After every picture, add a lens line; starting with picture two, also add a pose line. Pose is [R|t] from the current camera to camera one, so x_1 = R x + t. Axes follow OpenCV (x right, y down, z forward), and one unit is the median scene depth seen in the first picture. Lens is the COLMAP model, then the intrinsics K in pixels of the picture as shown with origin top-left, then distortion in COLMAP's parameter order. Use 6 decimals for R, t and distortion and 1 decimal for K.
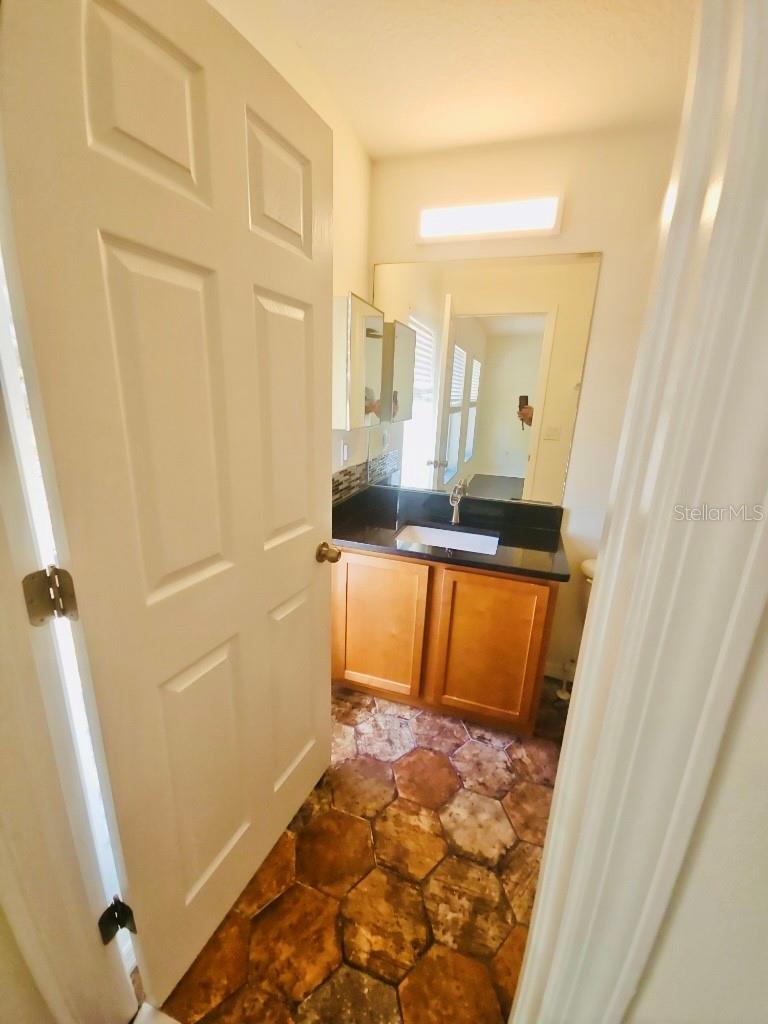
lens RADIAL K [[417.1, 0, 385.8], [0, 417.1, 509.9], [0, 0, 1]] dist [0.015881, -0.010093]
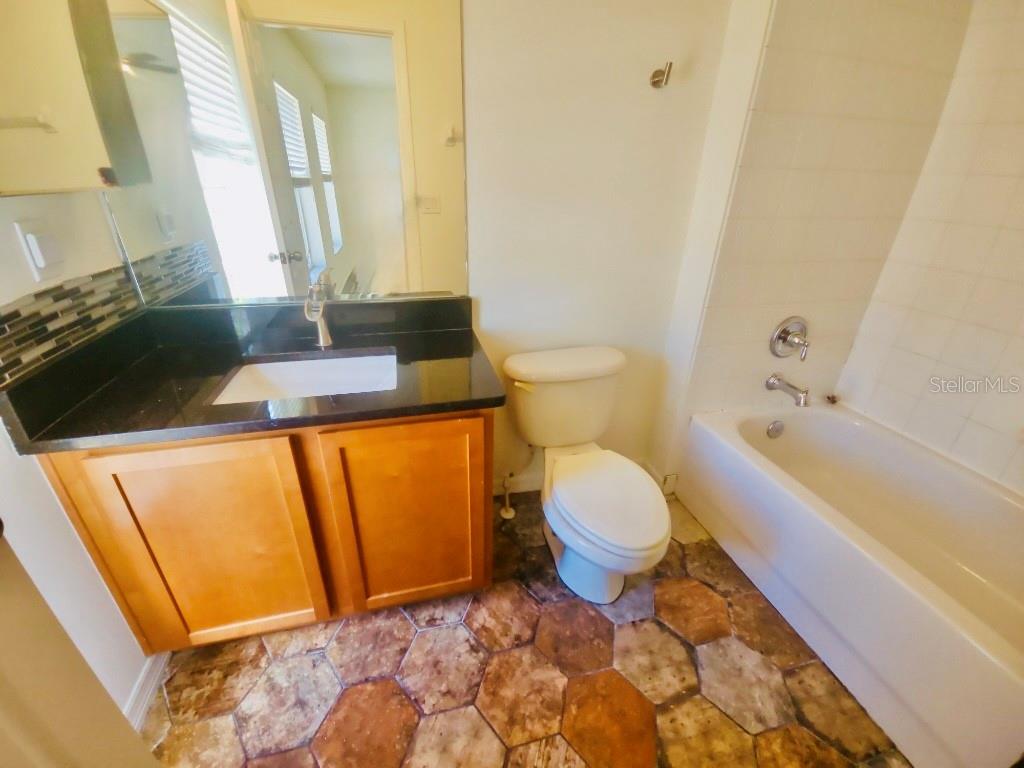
lens RADIAL K [[417.1, 0, 510.8], [0, 417.1, 382.6], [0, 0, 1]] dist [0.015881, -0.010093]
pose [[0.844816, -0.250916, 0.472575, 0.110337], [0.157502, 0.960712, 0.228530, -0.021511], [-0.511350, -0.118634, 0.851145, 0.368203]]
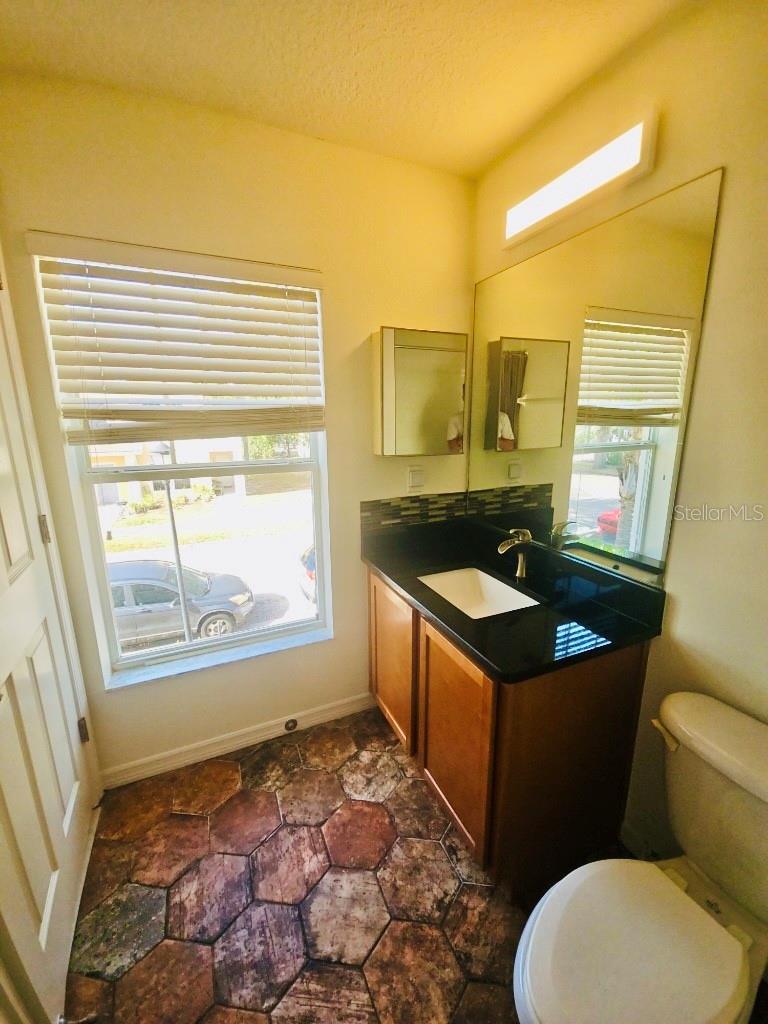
lens RADIAL K [[415.6, 0, 385.7], [0, 415.6, 507.9], [0, 0, 1]] dist [0.021392, -0.014502]
pose [[0.668218, 0.118421, -0.734481, 0.709780], [-0.168215, 0.985733, 0.005892, -0.076310], [0.724699, 0.119614, 0.678604, 0.333844]]
